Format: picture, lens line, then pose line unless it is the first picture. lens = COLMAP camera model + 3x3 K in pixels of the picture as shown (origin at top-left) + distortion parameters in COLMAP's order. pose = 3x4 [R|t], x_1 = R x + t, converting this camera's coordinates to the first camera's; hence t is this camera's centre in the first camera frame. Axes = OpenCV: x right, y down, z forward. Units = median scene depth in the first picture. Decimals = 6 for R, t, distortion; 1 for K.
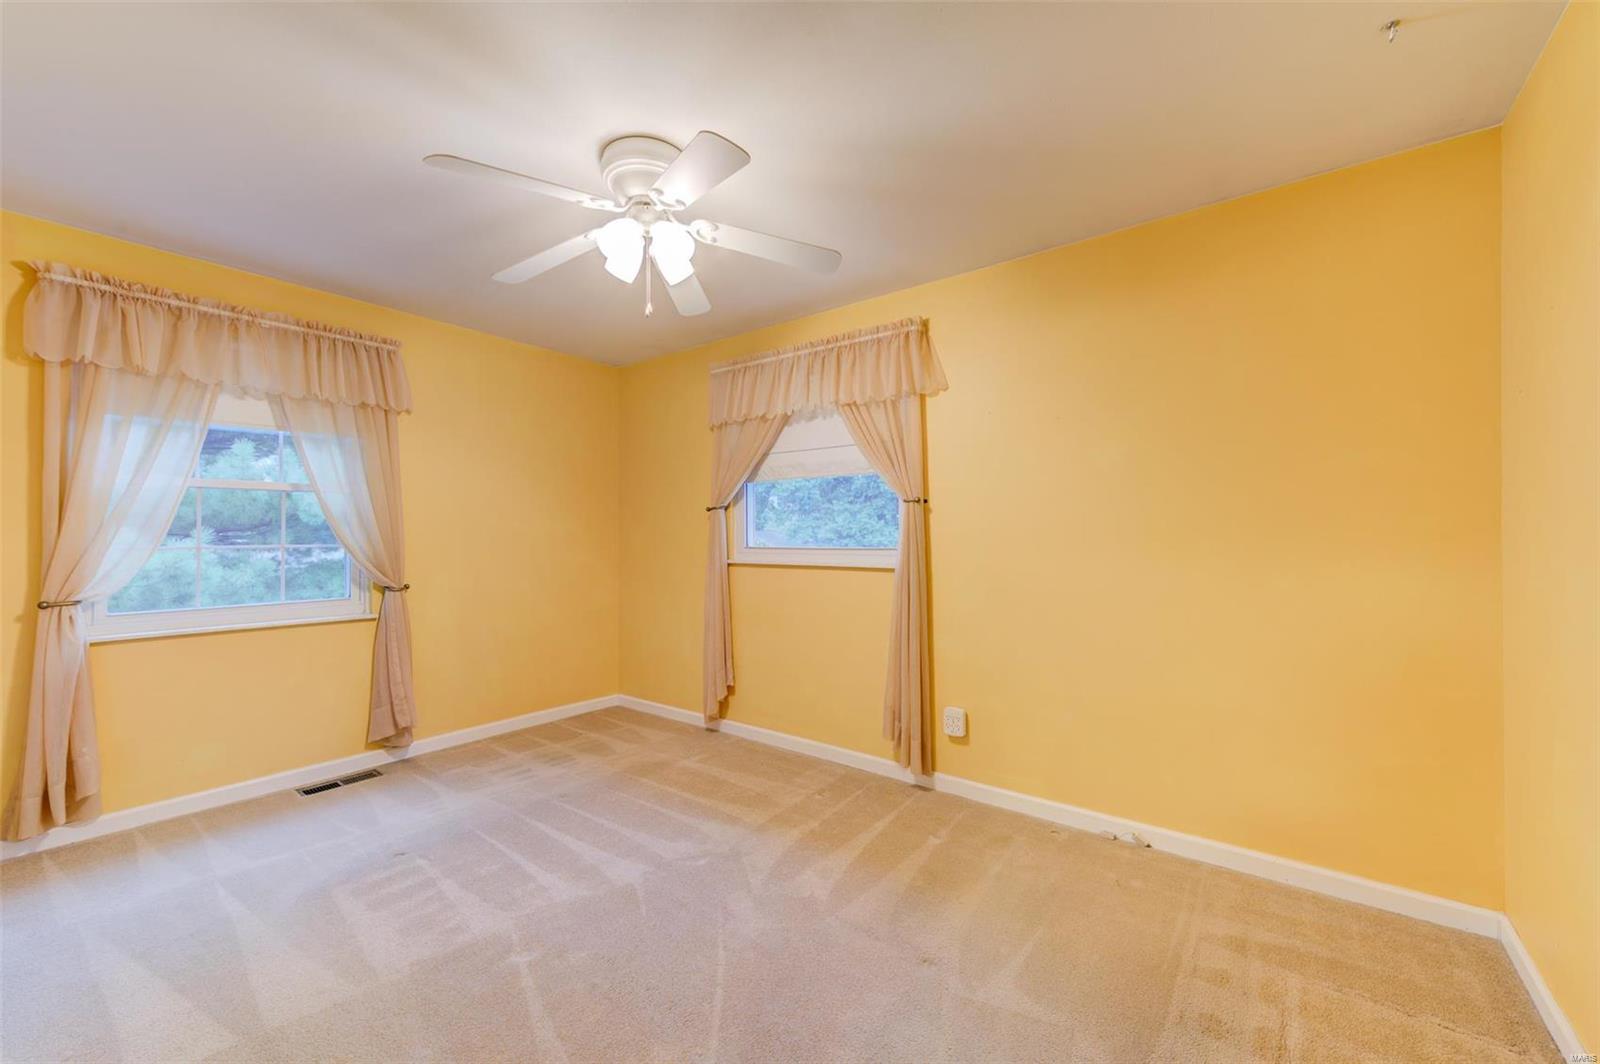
lens RADIAL K [[632.1, 0, 804.9], [0, 632.1, 525.4], [0, 0, 1]] dist [0.005987, -0.000847]
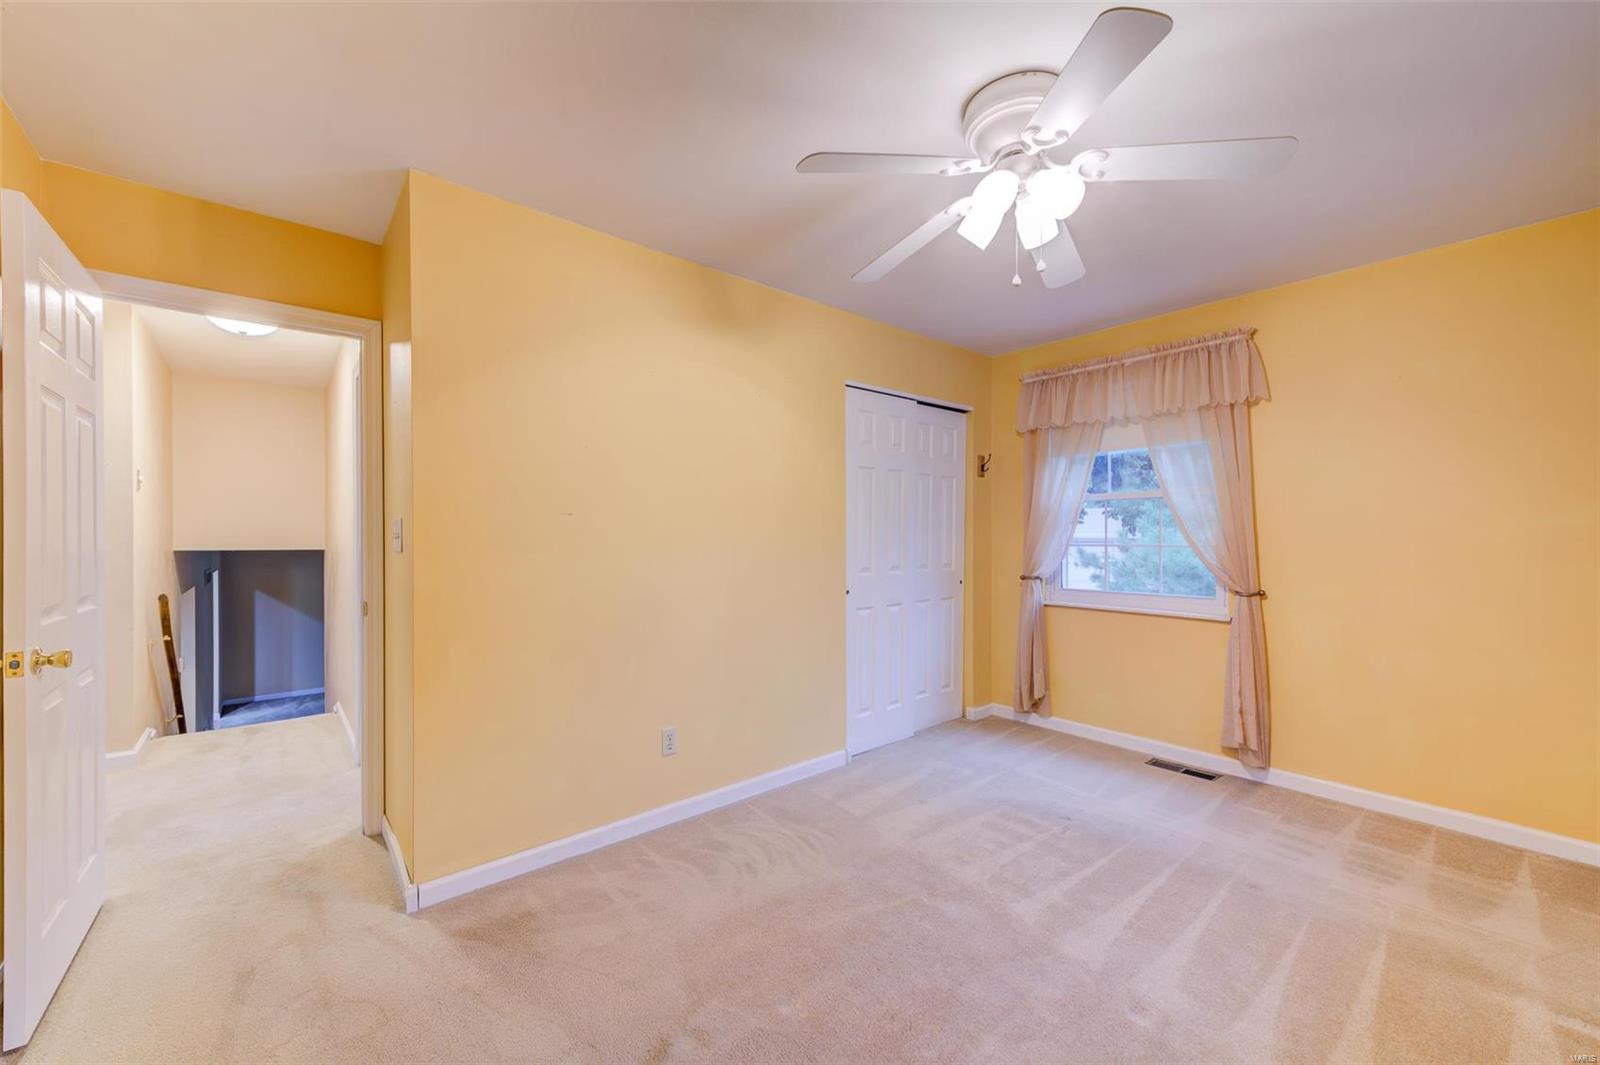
lens RADIAL K [[632.1, 0, 805.9], [0, 632.1, 536.4], [0, 0, 1]] dist [0.005987, -0.000847]
pose [[-0.220098, 0.000409, -0.975478, 0.429760], [0.012993, 0.999912, -0.002513, 0.009775], [0.975391, -0.013227, -0.220084, 0.608529]]
